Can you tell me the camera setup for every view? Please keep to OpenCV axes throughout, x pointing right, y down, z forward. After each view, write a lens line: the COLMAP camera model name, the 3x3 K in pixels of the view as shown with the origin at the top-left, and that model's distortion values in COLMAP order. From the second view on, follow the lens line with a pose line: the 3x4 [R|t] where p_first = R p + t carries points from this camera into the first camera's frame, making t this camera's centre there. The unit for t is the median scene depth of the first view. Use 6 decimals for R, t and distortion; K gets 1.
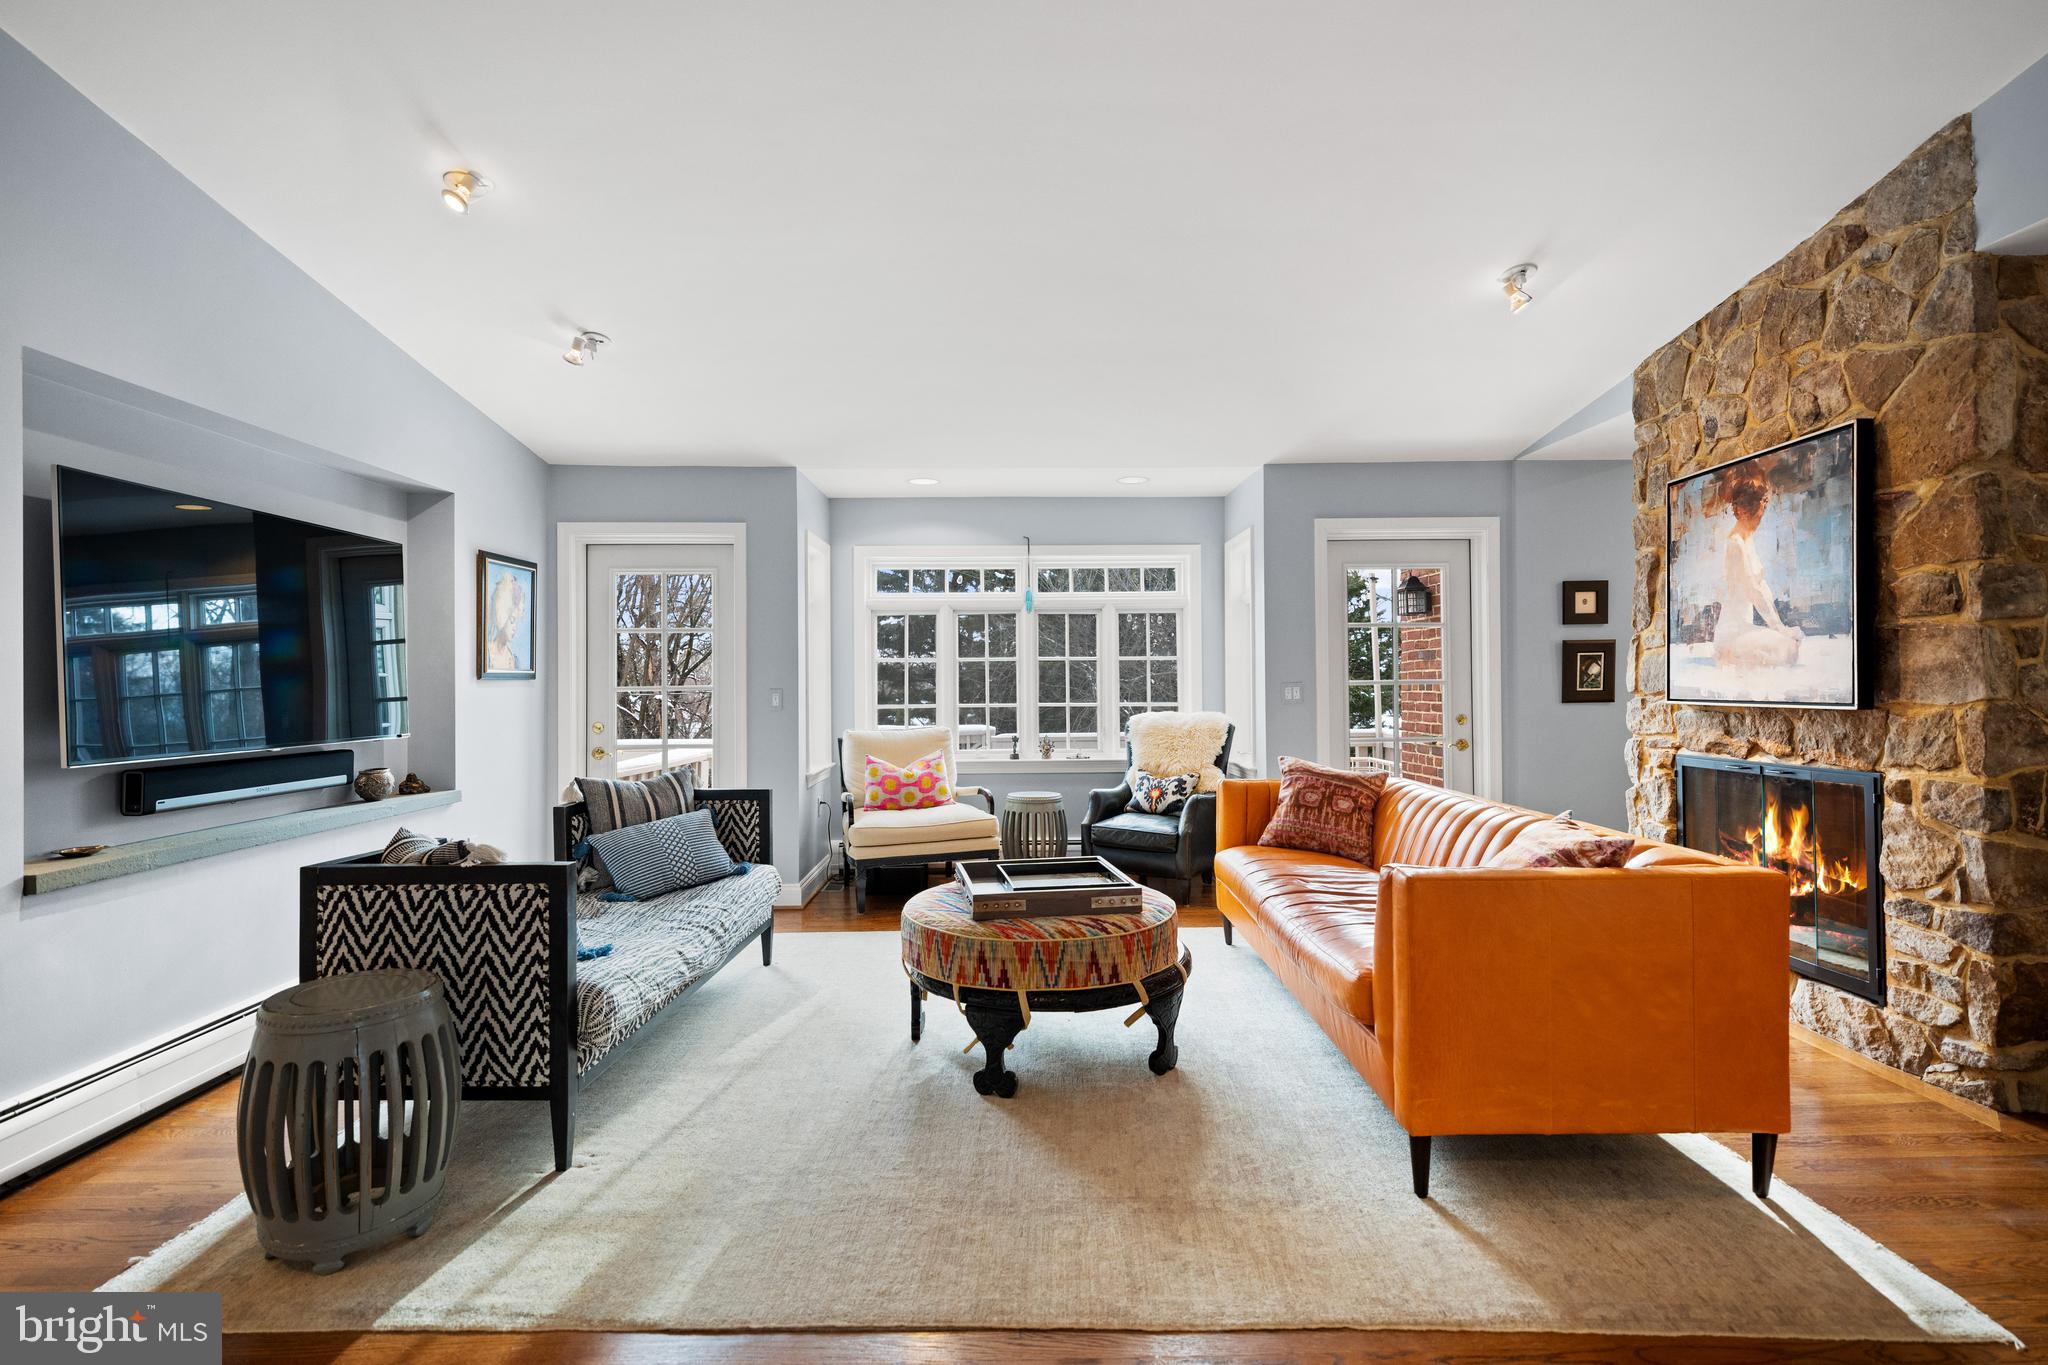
lens RADIAL K [[945.1, 0, 1020.8], [0, 945.1, 686.1], [0, 0, 1]] dist [0.001512, 0.000151]
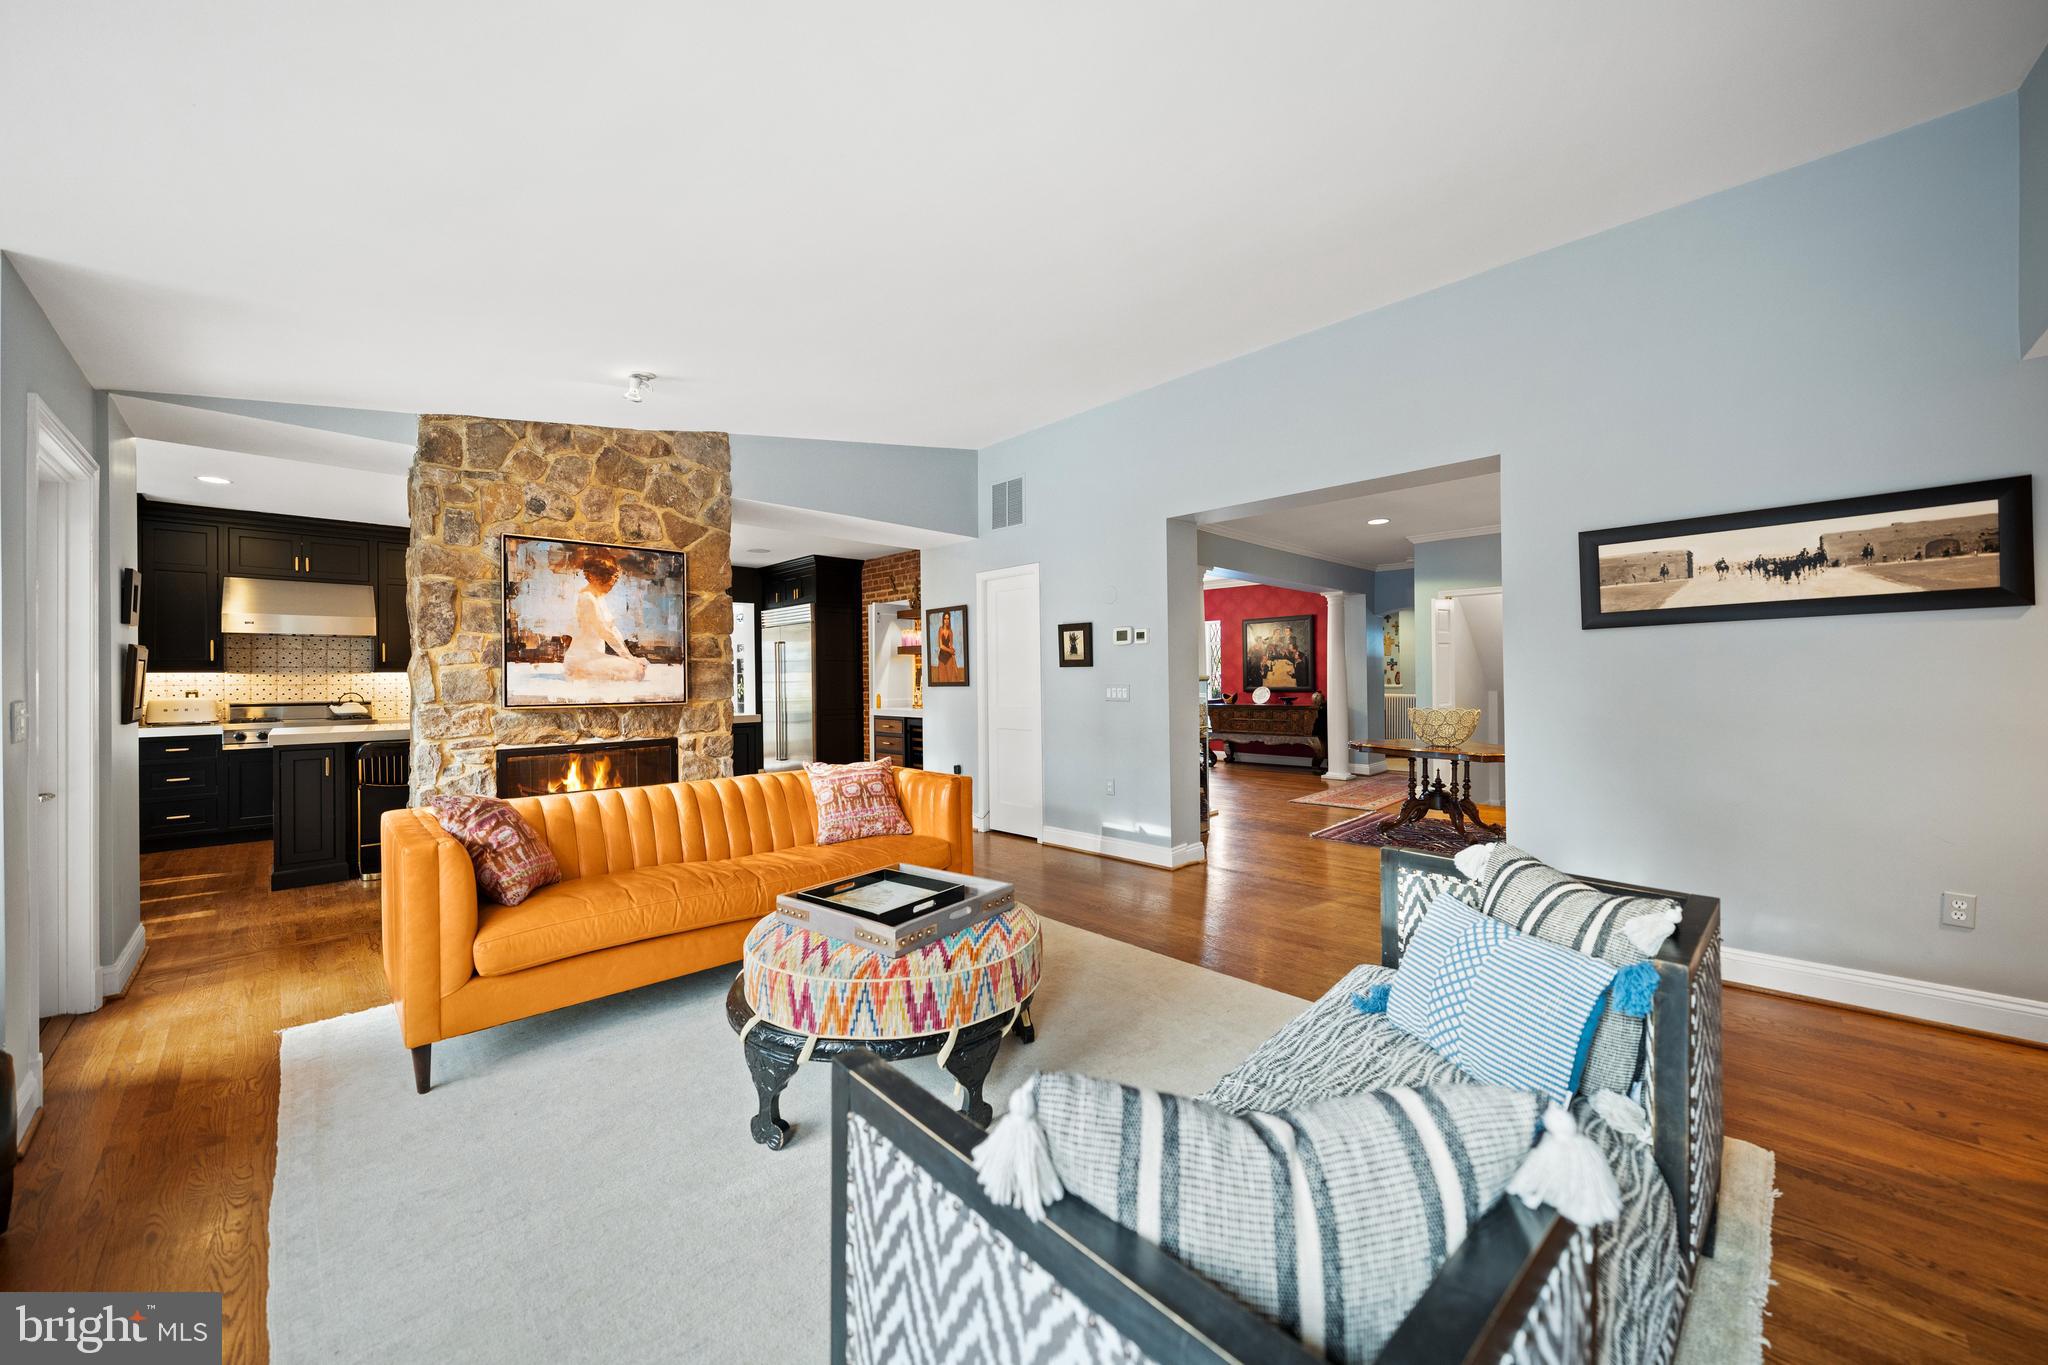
lens RADIAL K [[758.8, 0, 1016.5], [0, 758.8, 676.7], [0, 0, 1]] dist [0.000040, 0.000008]
pose [[-0.697629, 0.011550, 0.716366, -0.603002], [0.012778, 0.999912, -0.003678, -0.014863], [-0.716345, 0.006588, -0.697715, 1.431358]]
